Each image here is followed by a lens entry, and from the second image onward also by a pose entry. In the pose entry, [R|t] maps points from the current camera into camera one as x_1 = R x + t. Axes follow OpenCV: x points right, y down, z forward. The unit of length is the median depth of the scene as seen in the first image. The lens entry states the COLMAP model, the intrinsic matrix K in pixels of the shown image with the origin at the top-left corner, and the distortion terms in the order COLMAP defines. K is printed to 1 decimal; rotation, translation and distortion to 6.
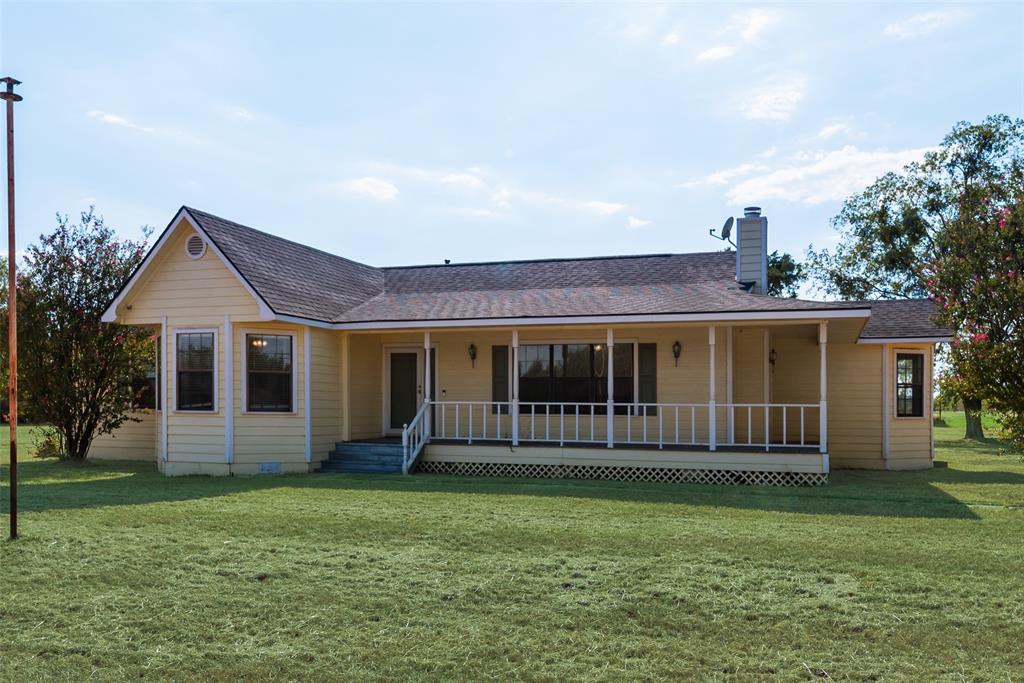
lens RADIAL K [[415.8, 0, 443.0], [0, 415.8, 368.0], [0, 0, 1]] dist [-0.000381, -0.000176]
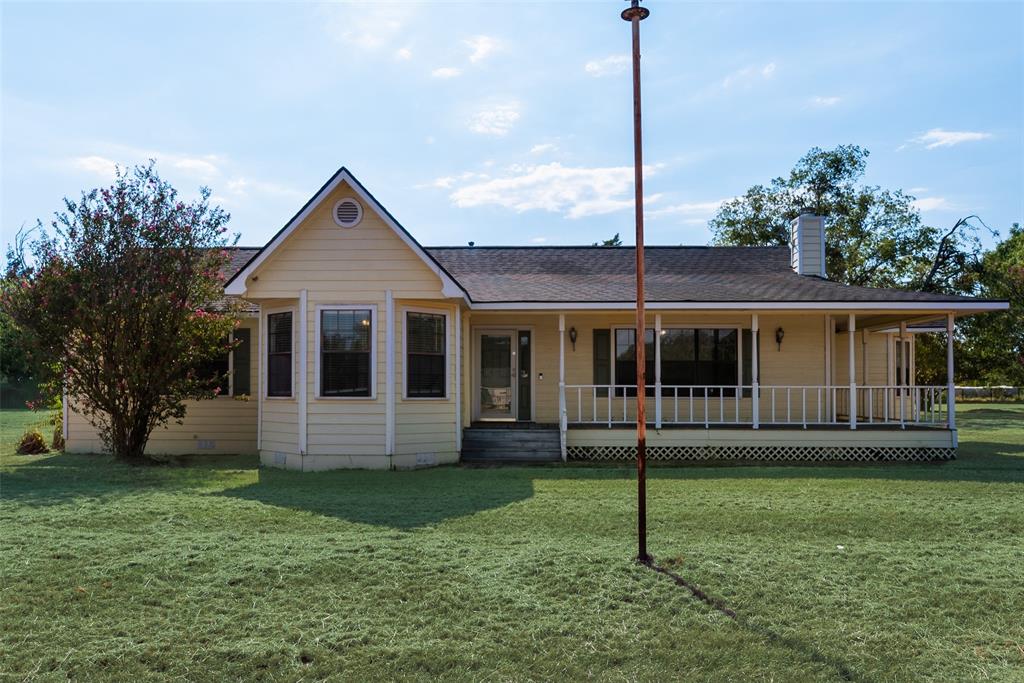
lens RADIAL K [[415.8, 0, 511.7], [0, 415.8, 343.7], [0, 0, 1]] dist [-0.000381, -0.000176]
pose [[0.988249, 0.009928, 0.152529, -0.354038], [-0.007279, 0.999813, -0.017914, 0.002218], [-0.152678, 0.016594, 0.988137, 0.059168]]
